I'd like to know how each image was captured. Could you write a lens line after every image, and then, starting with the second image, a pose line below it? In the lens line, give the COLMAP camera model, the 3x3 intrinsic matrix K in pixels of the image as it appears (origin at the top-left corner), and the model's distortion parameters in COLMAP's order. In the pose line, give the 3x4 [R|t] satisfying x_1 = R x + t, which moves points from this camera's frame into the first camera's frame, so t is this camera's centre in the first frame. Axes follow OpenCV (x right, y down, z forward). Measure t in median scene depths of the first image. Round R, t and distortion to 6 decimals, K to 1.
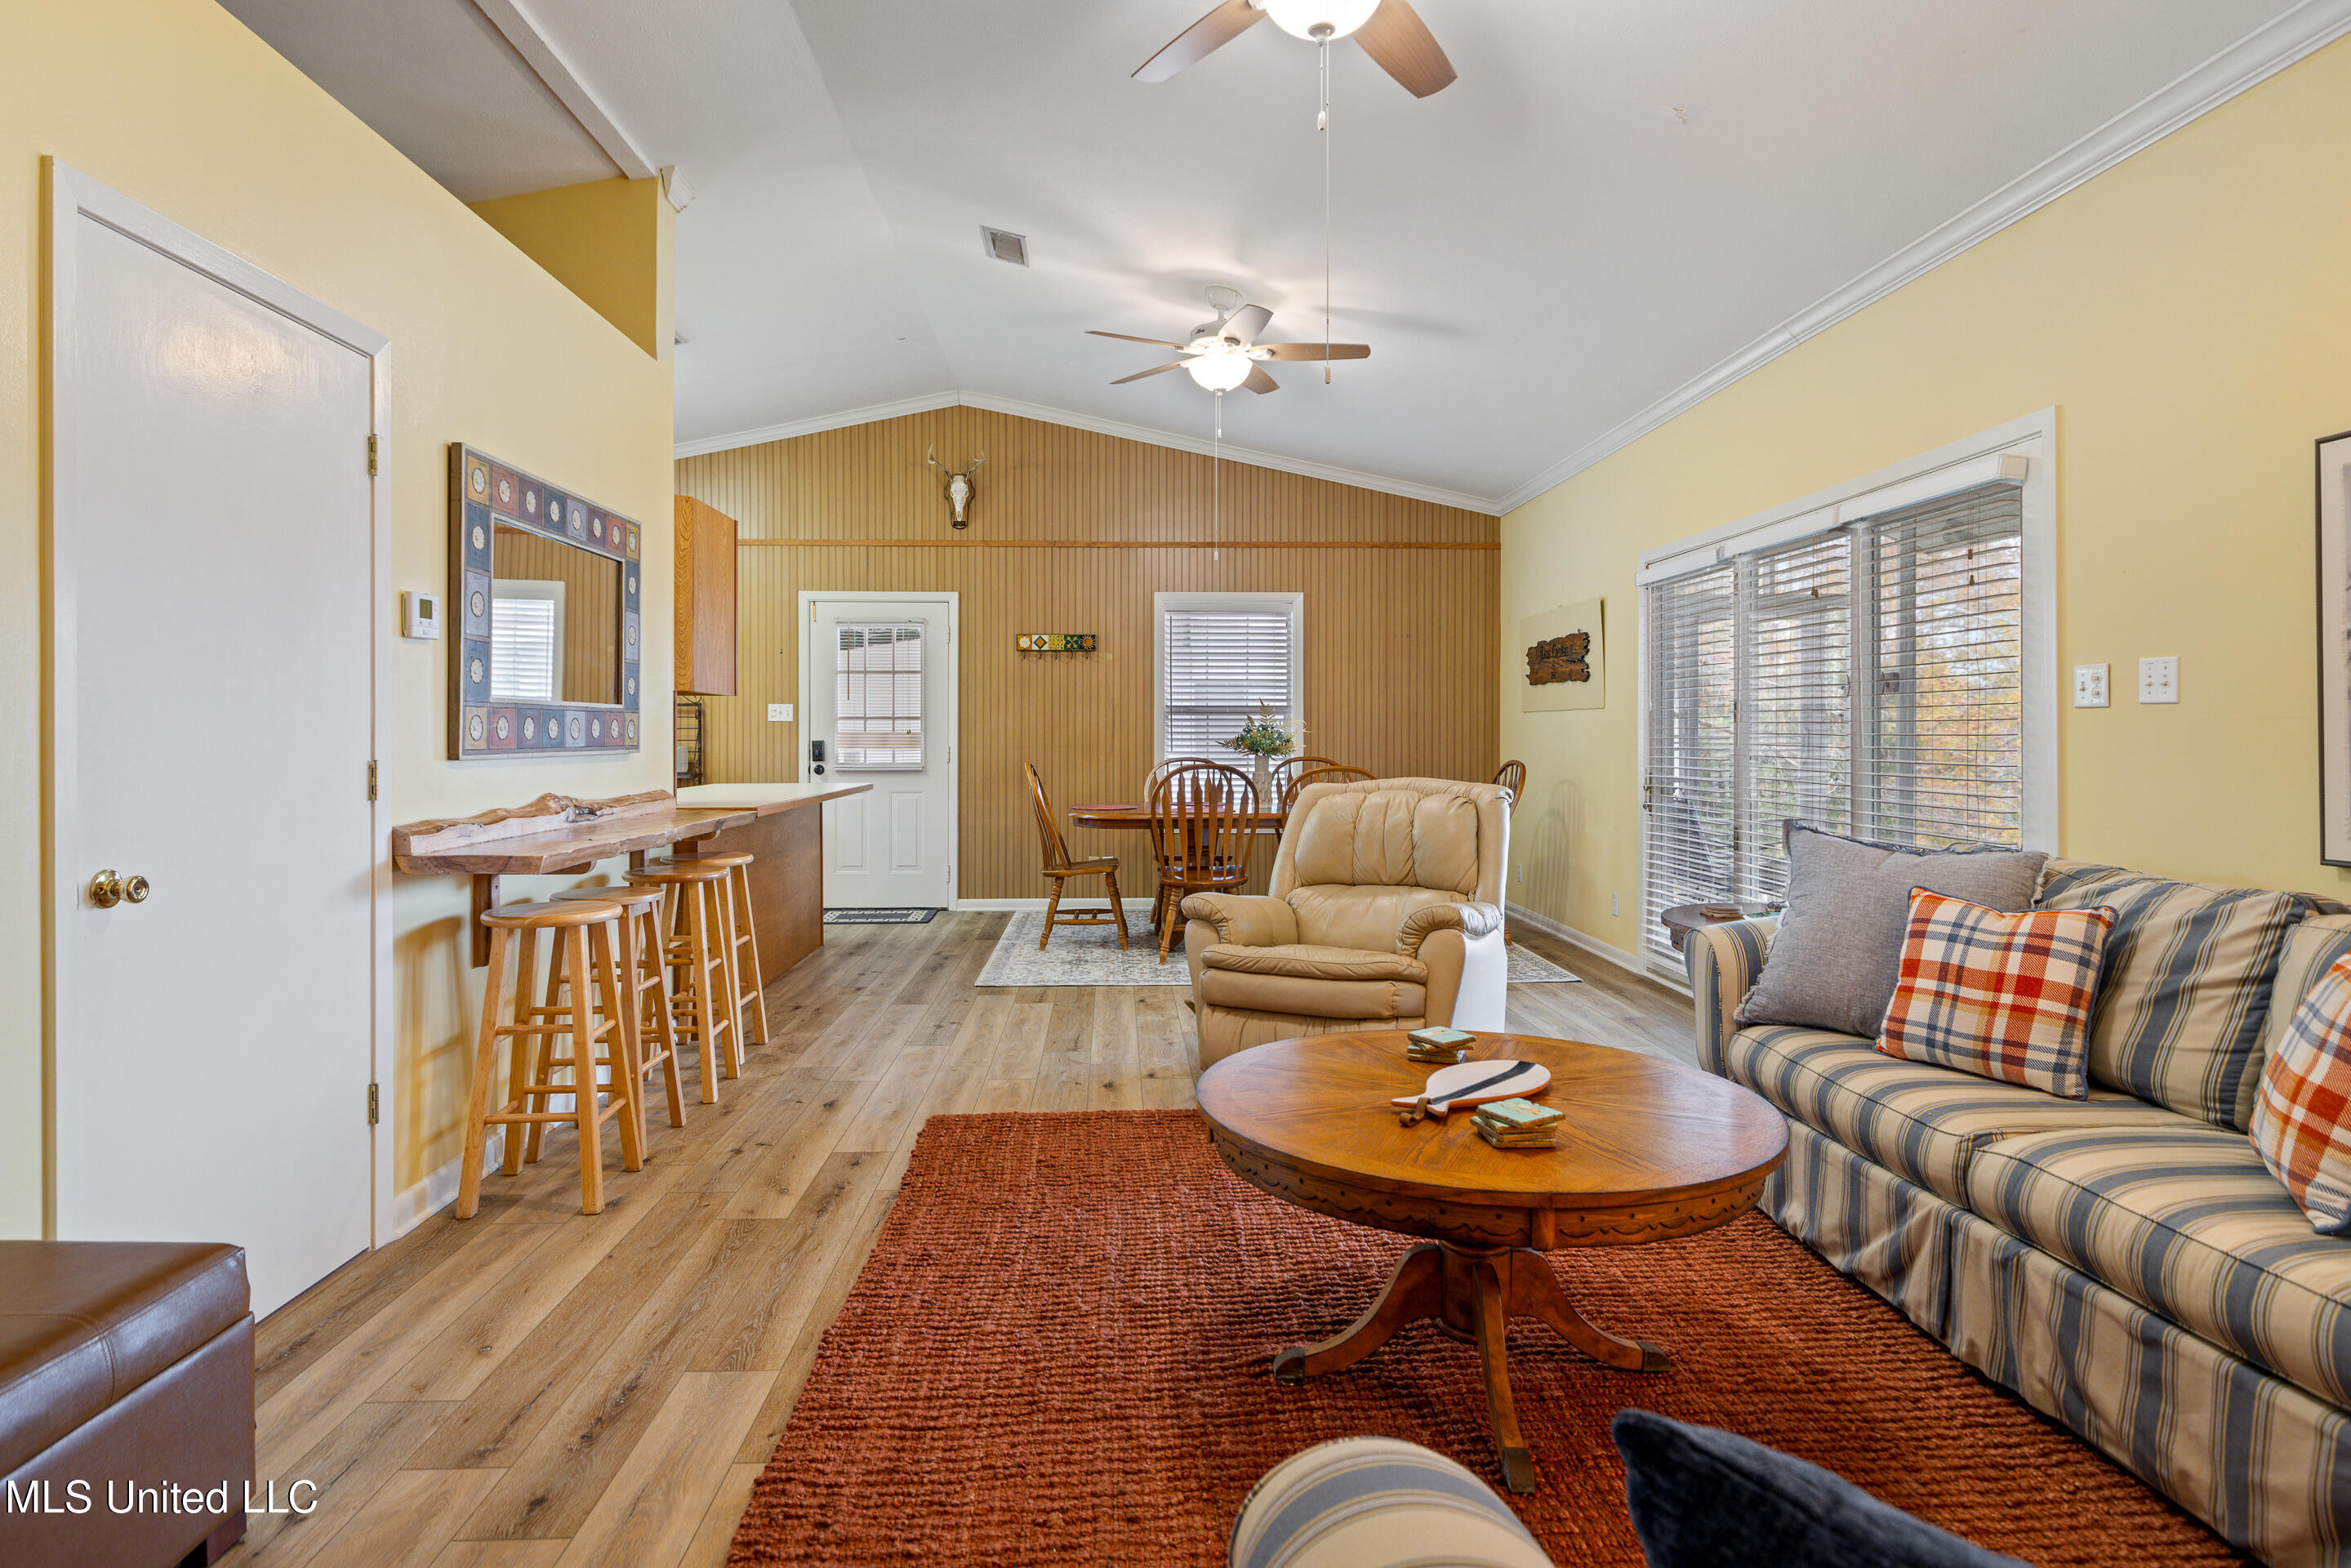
lens RADIAL K [[1271.8, 0, 1176.0], [0, 1271.8, 747.7], [0, 0, 1]] dist [-0.000563, -0.000095]
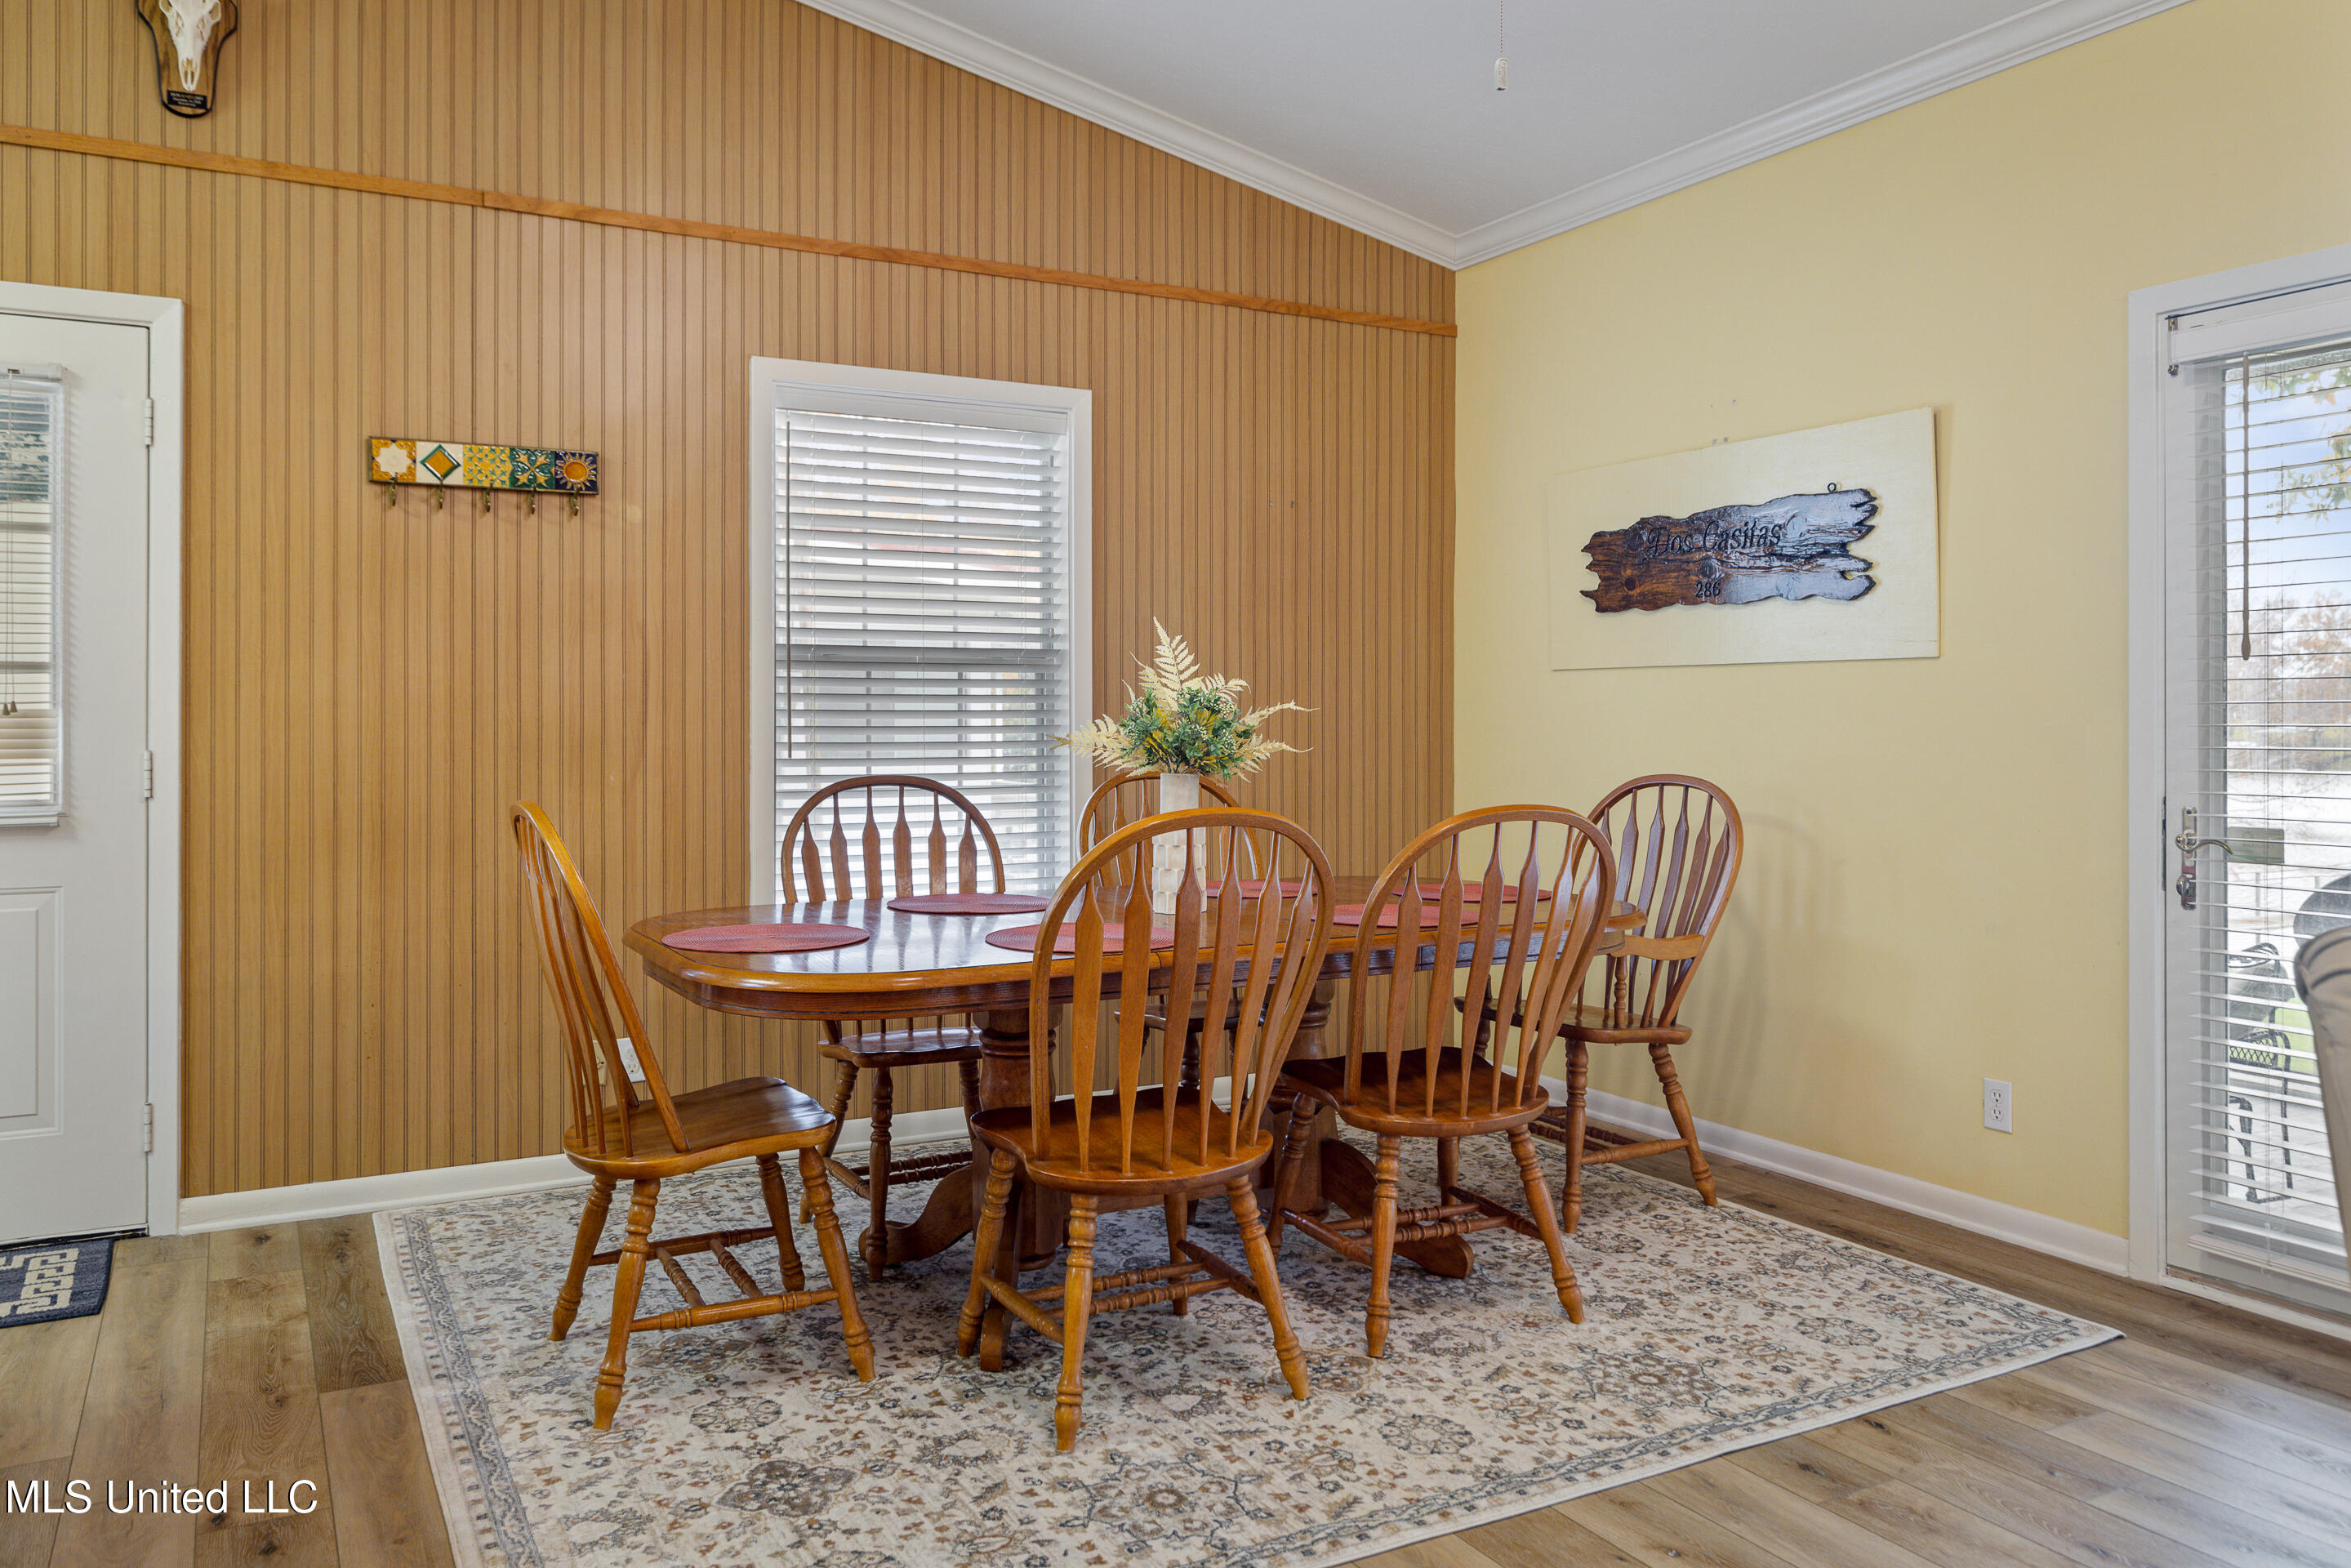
lens RADIAL K [[1719.6, 0, 1179.5], [0, 1719.6, 717.4], [0, 0, 1]] dist [0.001673, -0.002334]
pose [[0.895199, 0.000326, 0.445668, -0.340681], [0.004249, 0.999948, -0.009266, -0.011659], [-0.445647, 0.010189, 0.895151, 1.161113]]
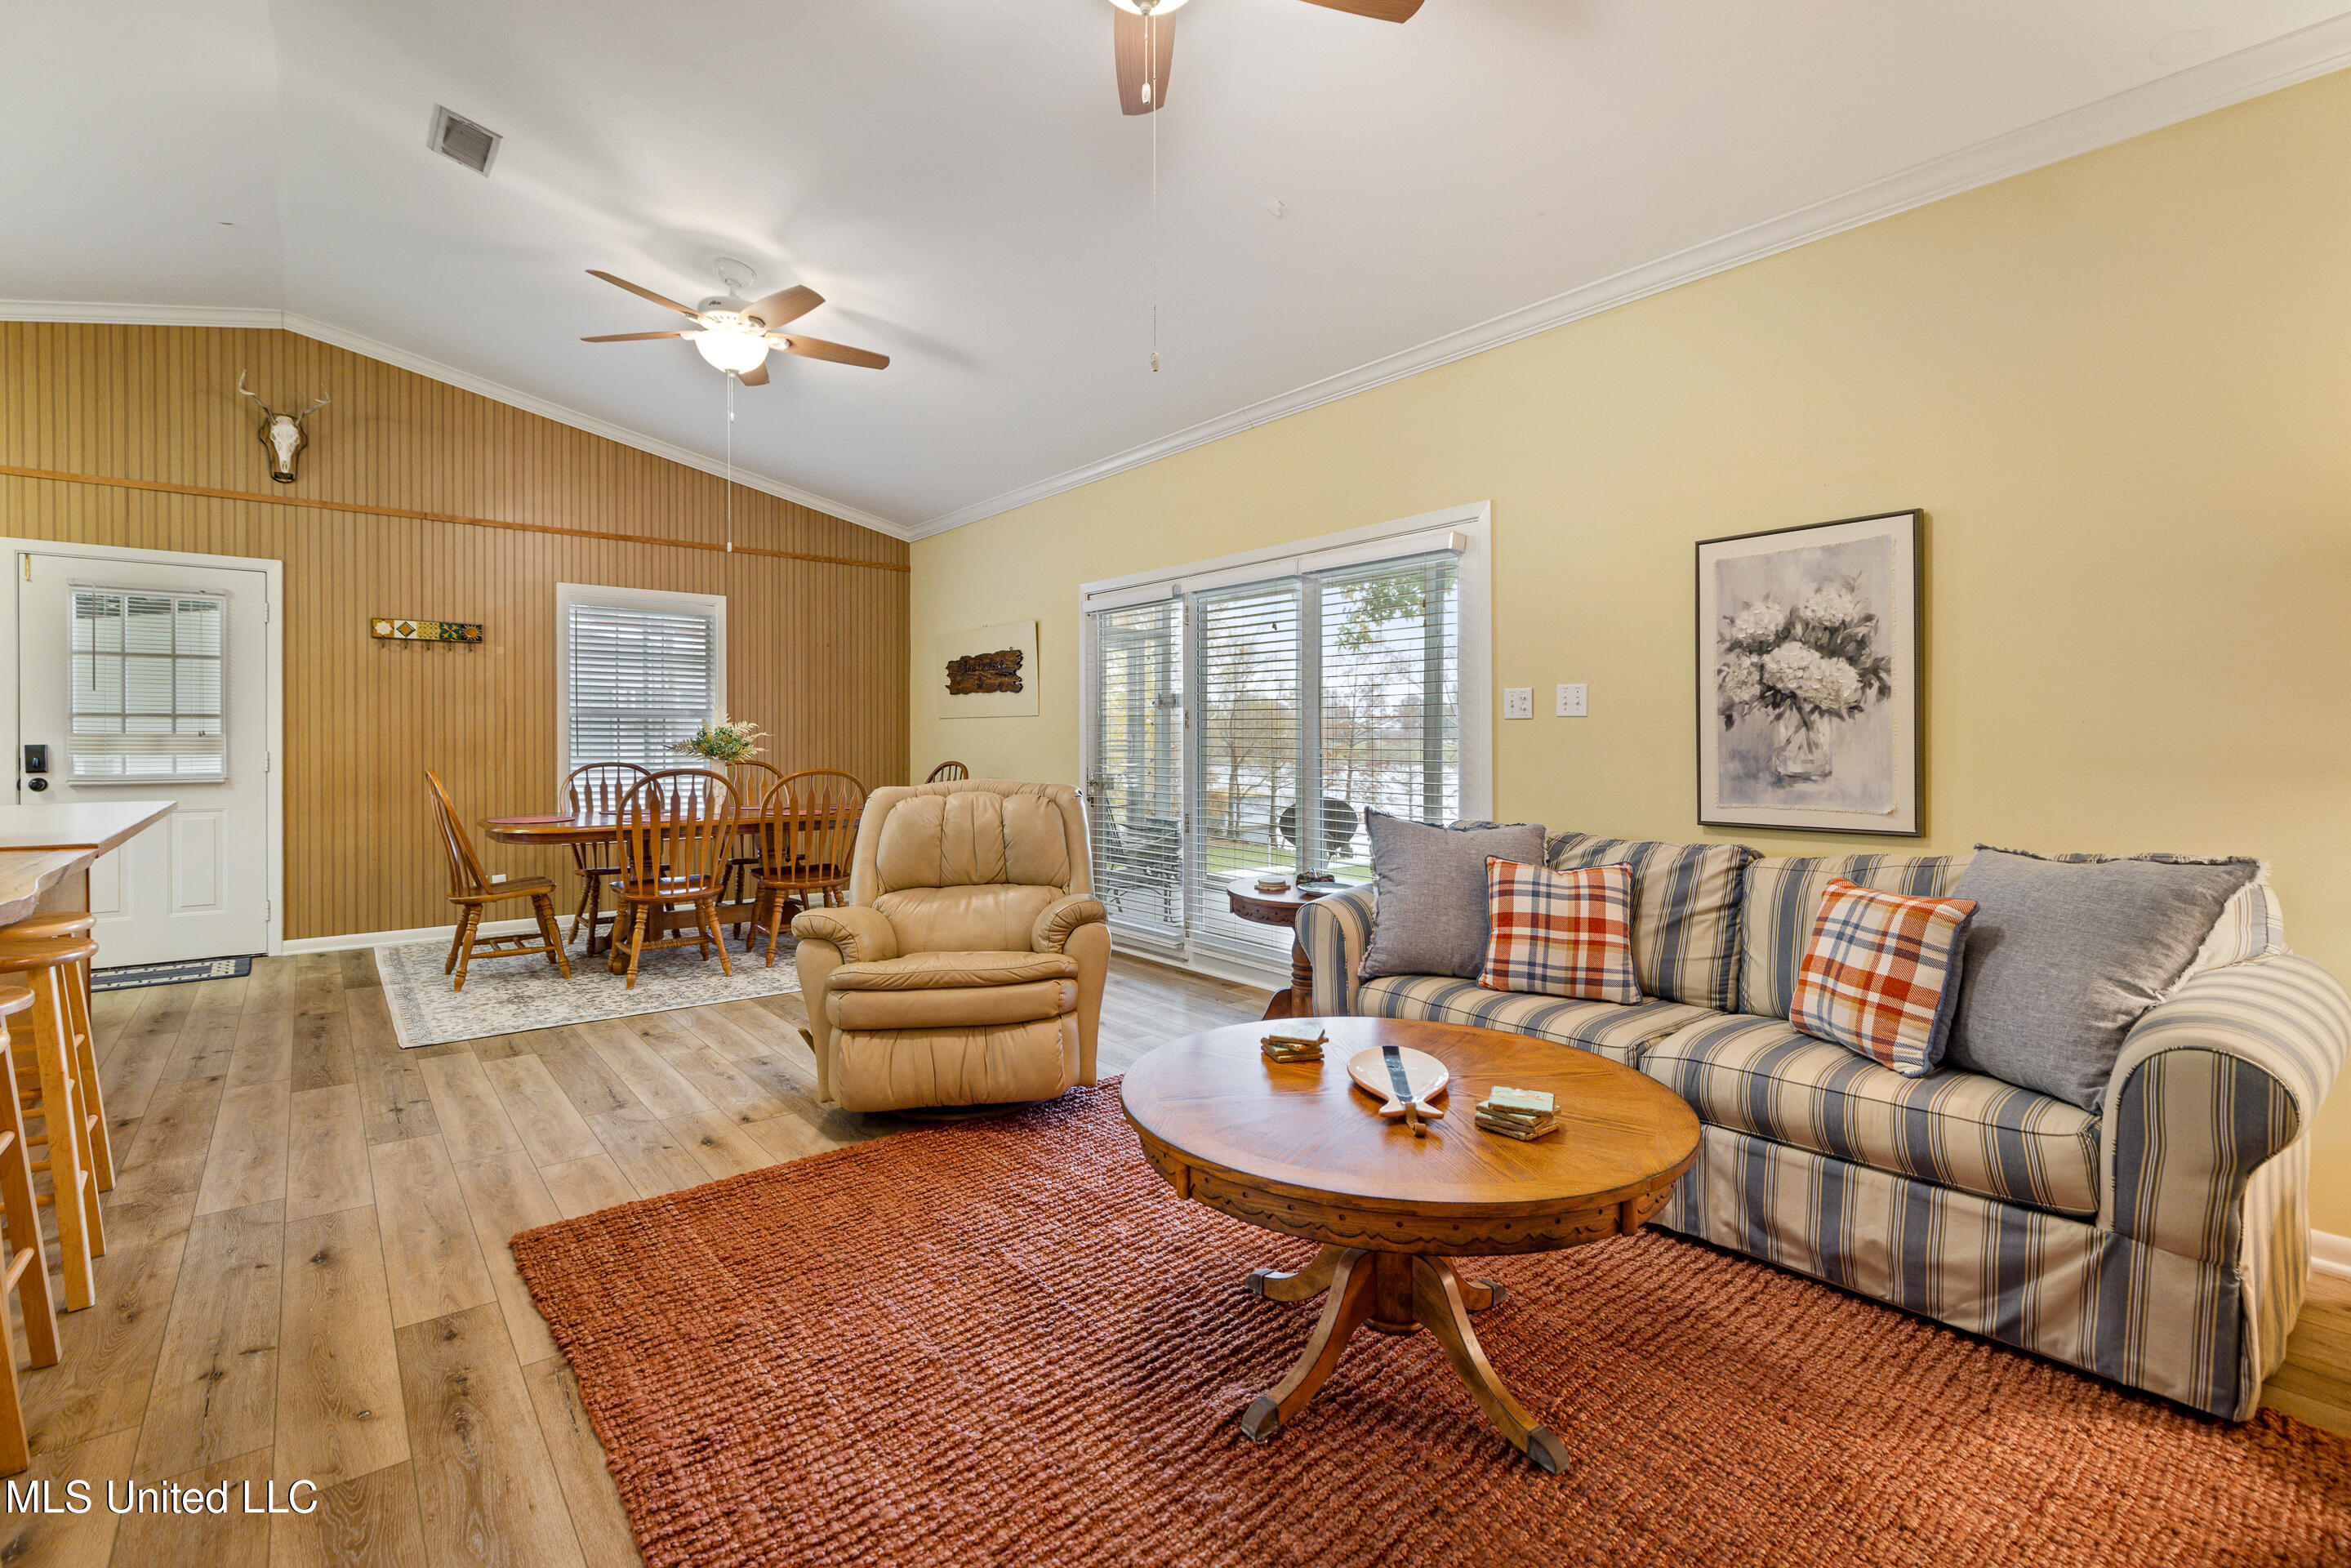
lens RADIAL K [[1069.8, 0, 1159.6], [0, 1069.8, 749.4], [0, 0, 1]] dist [0.002986, 0.000031]
pose [[0.806610, -0.003626, 0.591072, -0.308937], [0.004460, 0.999990, 0.000049, -0.000208], [-0.591067, 0.002597, 0.806619, 0.301857]]
